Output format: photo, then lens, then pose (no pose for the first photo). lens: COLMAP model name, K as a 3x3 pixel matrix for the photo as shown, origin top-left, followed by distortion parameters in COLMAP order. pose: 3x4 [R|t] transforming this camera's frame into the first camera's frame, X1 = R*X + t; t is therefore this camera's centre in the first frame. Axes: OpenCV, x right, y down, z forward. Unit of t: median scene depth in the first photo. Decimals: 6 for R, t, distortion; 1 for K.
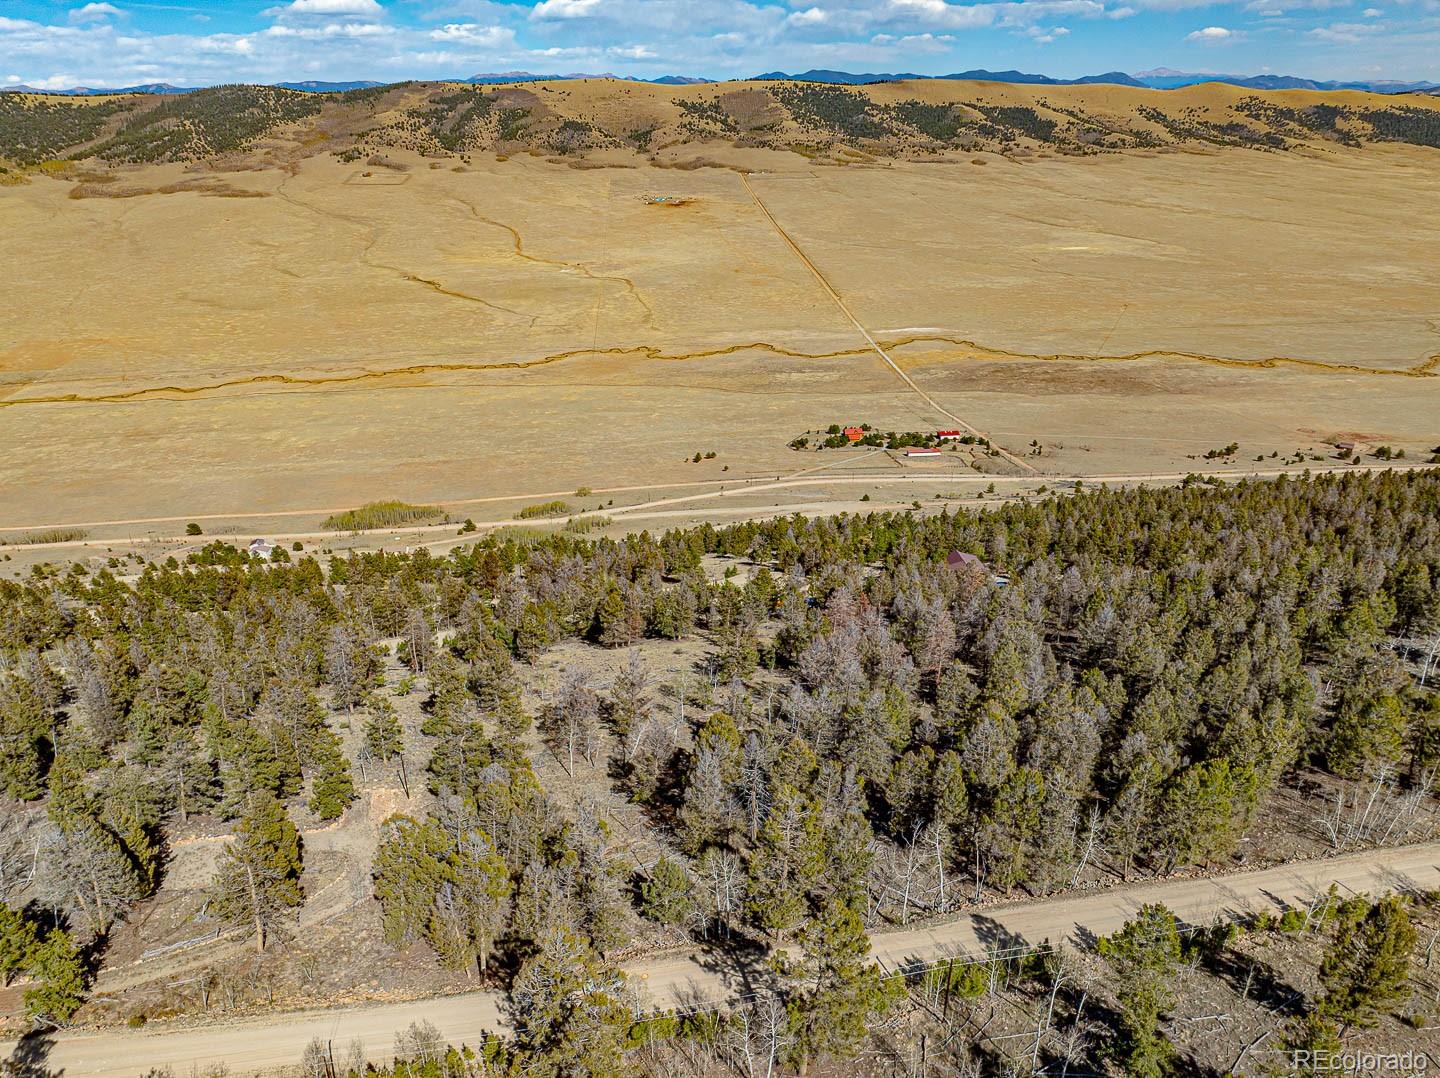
lens RADIAL K [[1014.4, 0, 721.0], [0, 1014.4, 539.5], [0, 0, 1]] dist [-0.040617, 0.006544]
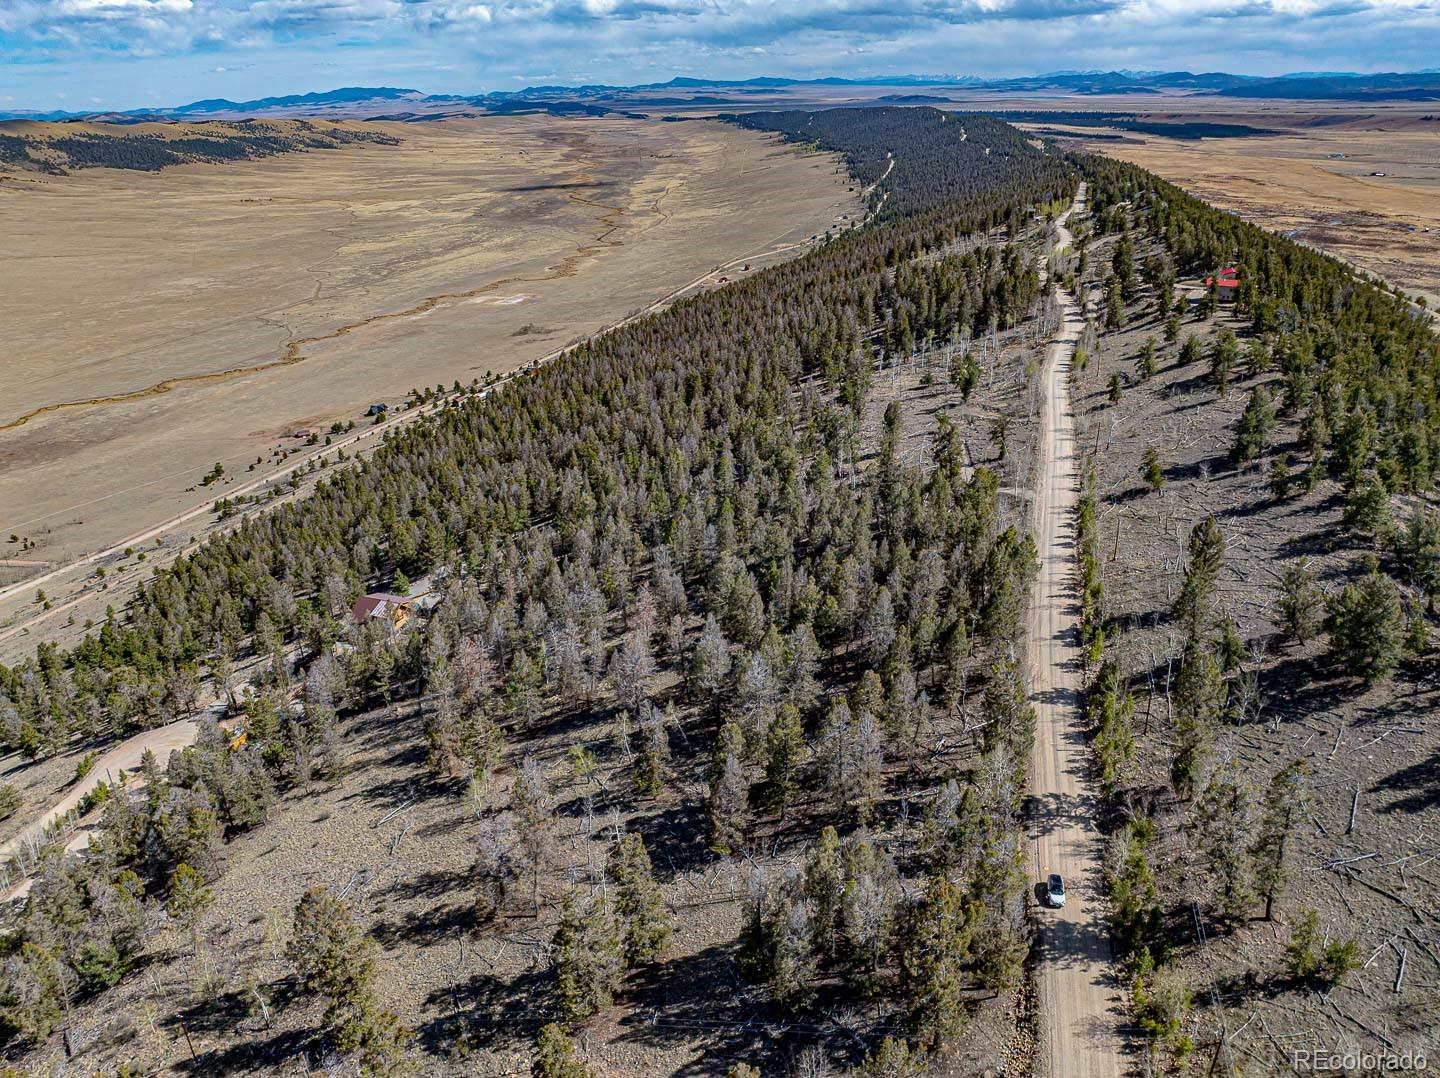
lens RADIAL K [[1015.9, 0, 721.1], [0, 1015.9, 538.4], [0, 0, 1]] dist [-0.045634, 0.016475]
pose [[0.434616, -0.364603, 0.823513, -0.070991], [0.386400, 0.901443, 0.195179, -0.017430], [-0.813513, 0.233377, 0.532664, 0.043323]]
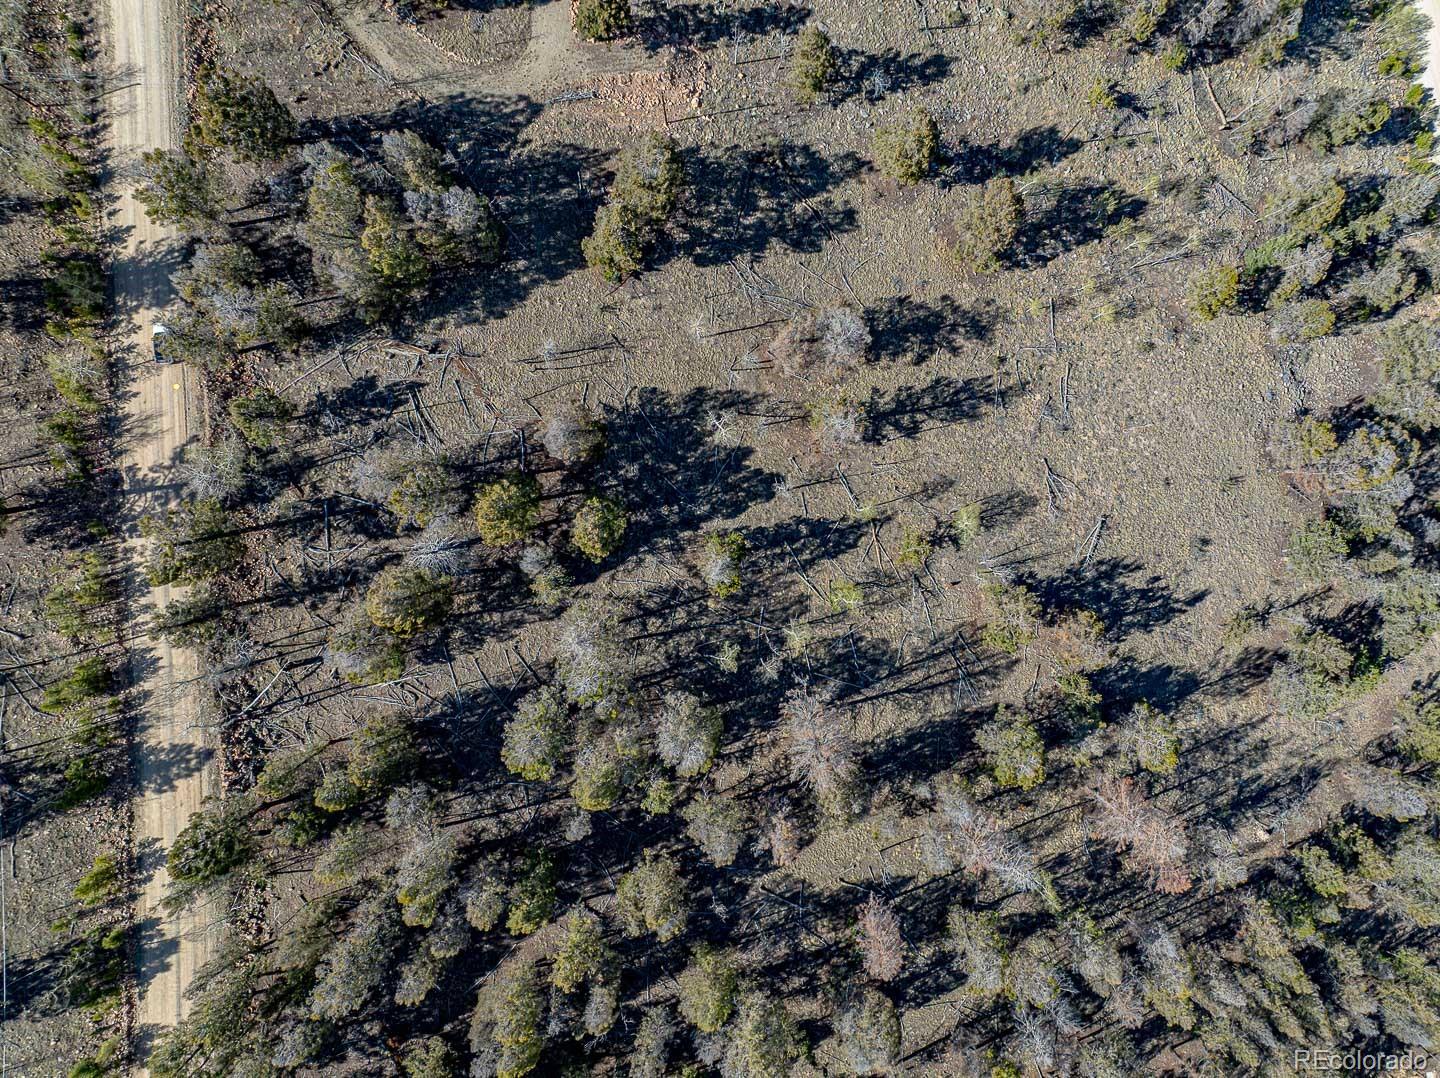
lens RADIAL K [[954.2, 0, 720.0], [0, 954.2, 539.0], [0, 0, 1]] dist [-0.034636, 0.004875]
pose [[-0.152423, 0.988315, 0.001008, -0.000749], [-0.381409, -0.059764, 0.922473, -0.043519], [0.911754, 0.140221, 0.386061, 0.080671]]
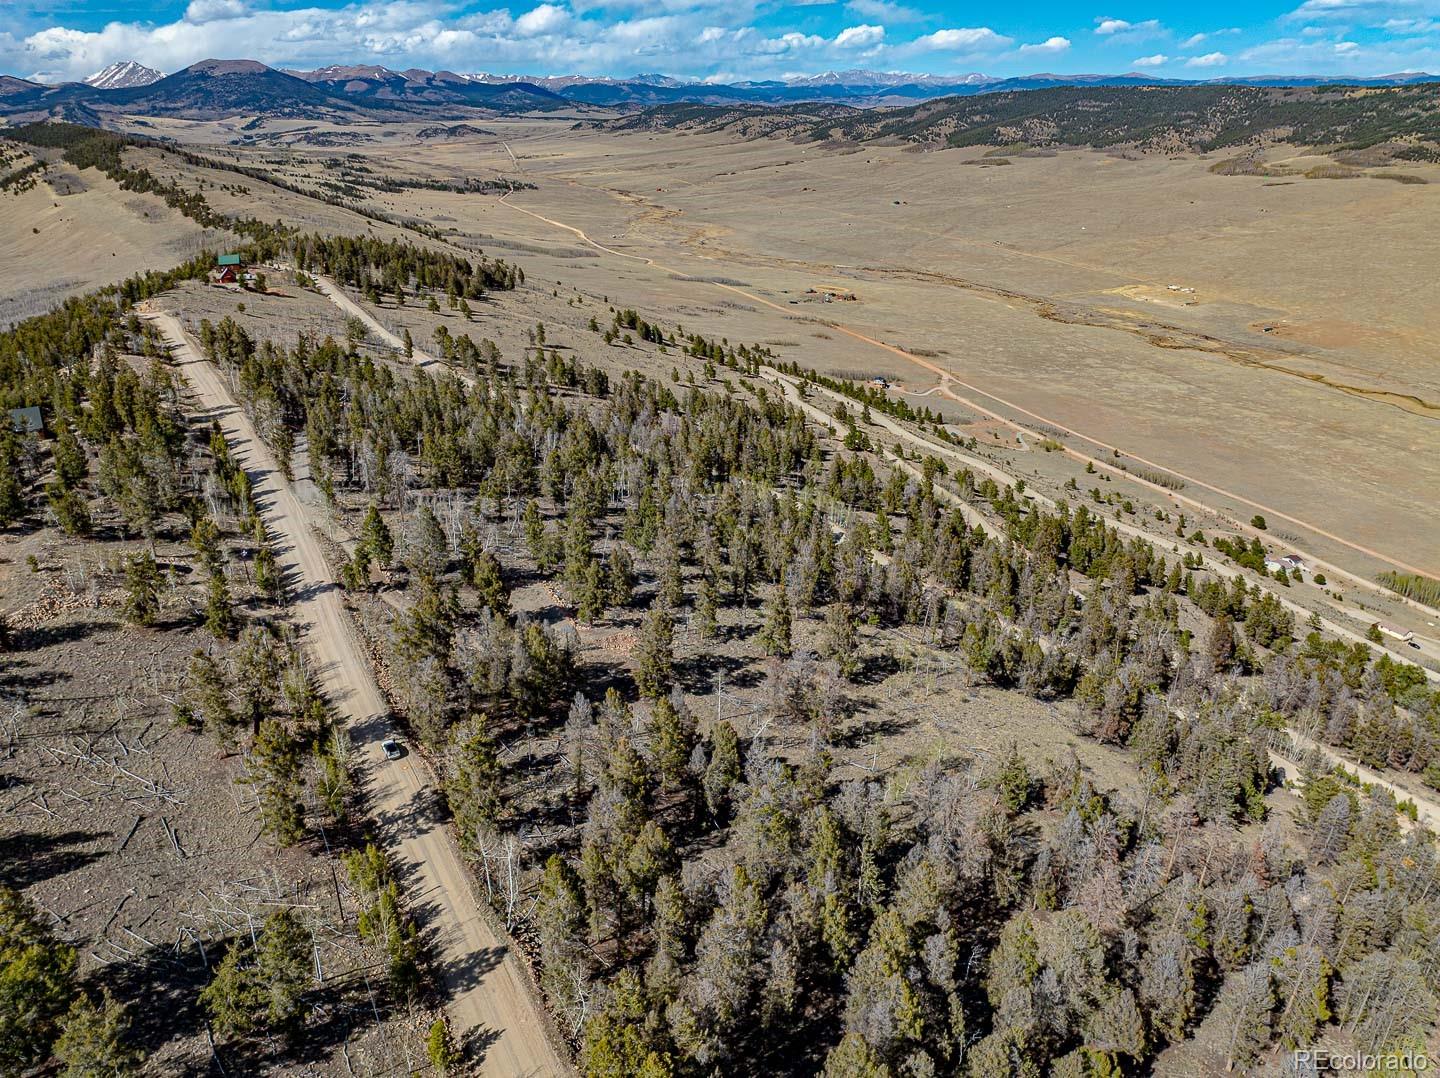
lens RADIAL K [[1015.9, 0, 721.1], [0, 1015.9, 538.4], [0, 0, 1]] dist [-0.045634, 0.016475]
pose [[0.316755, 0.395740, -0.862007, 0.076213], [-0.382082, 0.885044, 0.265915, -0.024414], [0.868147, 0.245127, 0.431547, 0.050065]]
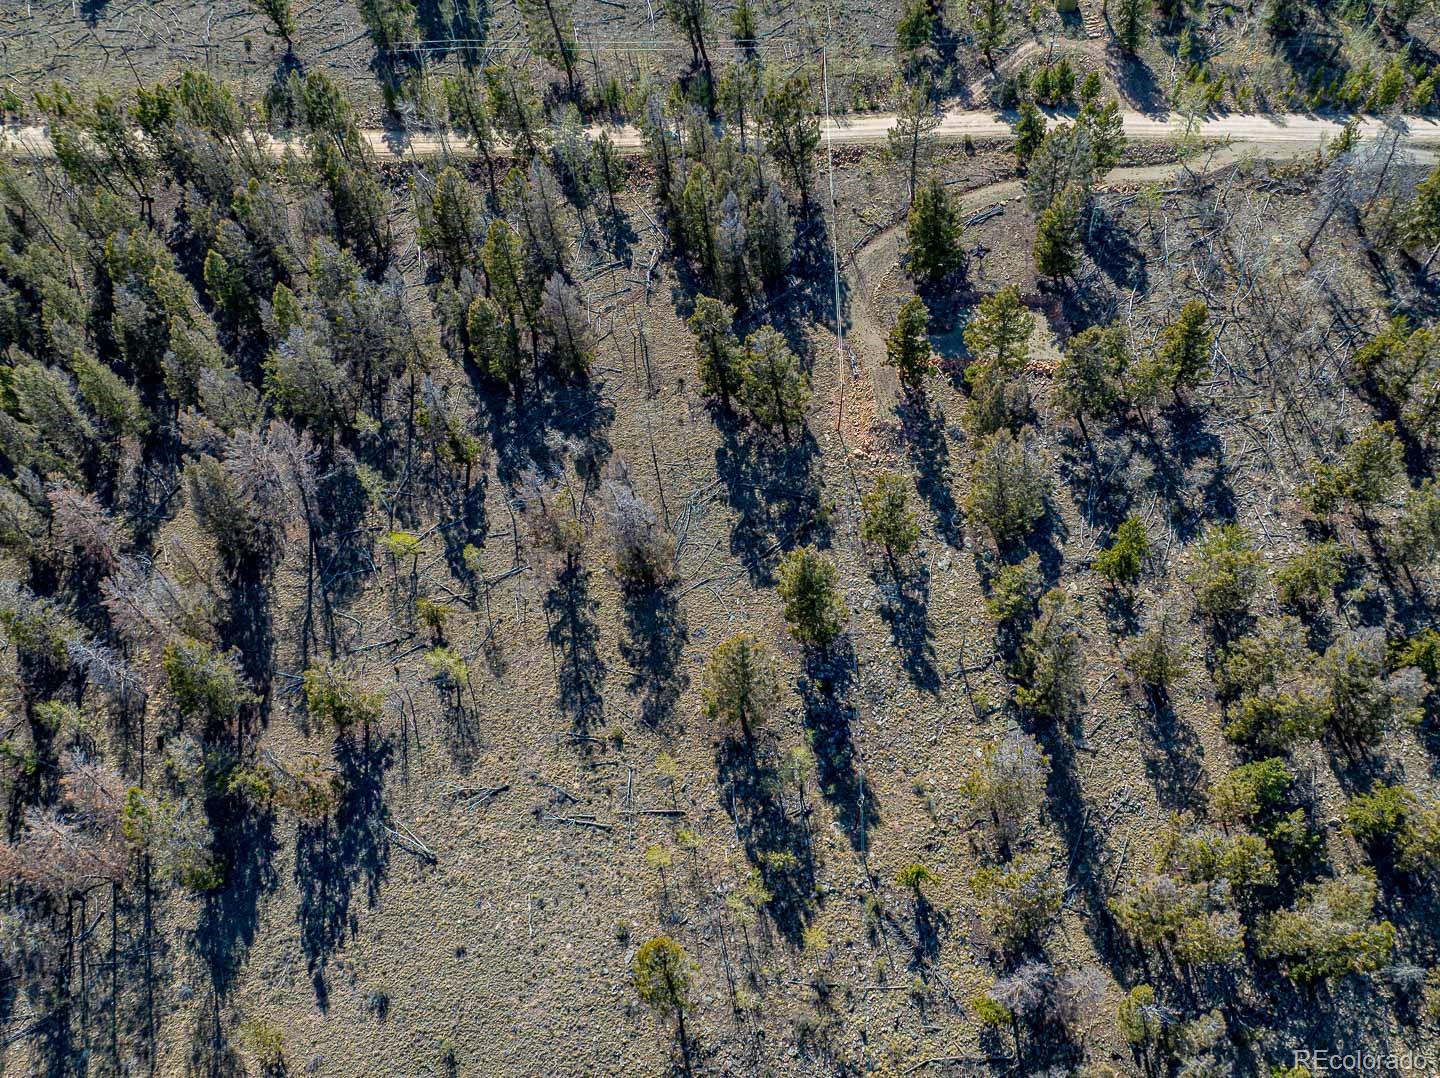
lens RADIAL K [[1014.4, 0, 721.0], [0, 1014.4, 539.5], [0, 0, 1]] dist [-0.040617, 0.006544]
pose [[-0.974701, -0.153262, 0.162694, -0.036881], [0.118391, 0.263389, 0.957398, -0.057474], [-0.189584, 0.952438, -0.238580, 0.132441]]
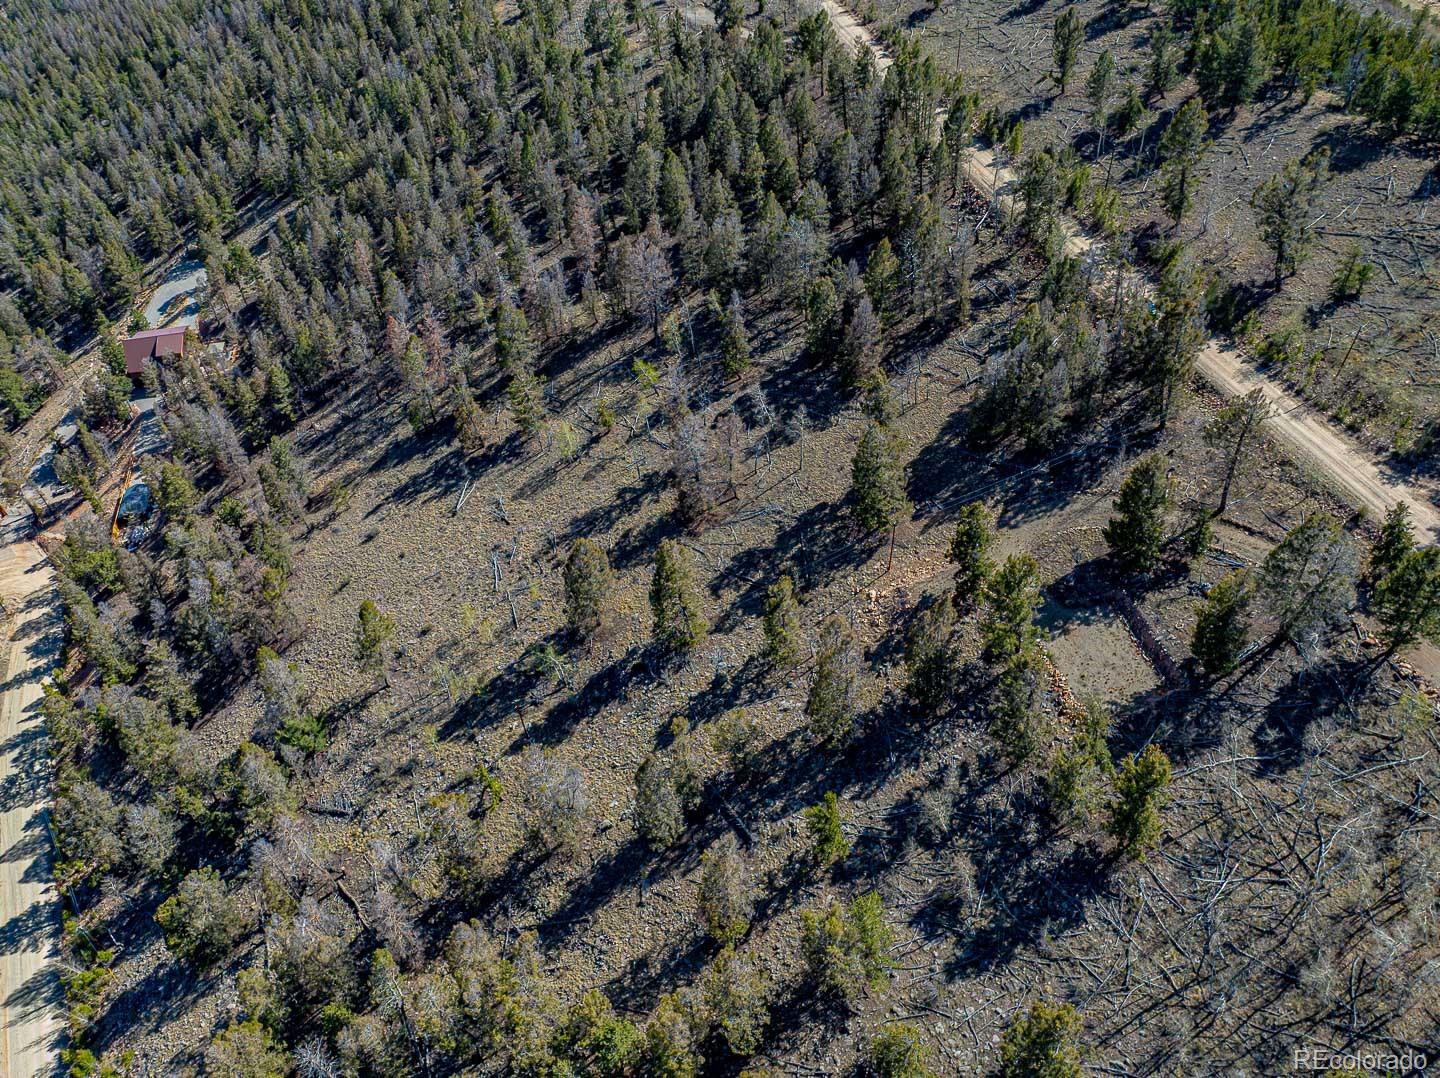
lens RADIAL K [[1015.9, 0, 721.1], [0, 1015.9, 538.4], [0, 0, 1]] dist [-0.045634, 0.016475]
pose [[-0.109080, -0.691339, 0.714249, -0.088939], [0.435251, 0.612776, 0.659592, -0.038611], [-0.893677, 0.382826, 0.234064, 0.091909]]
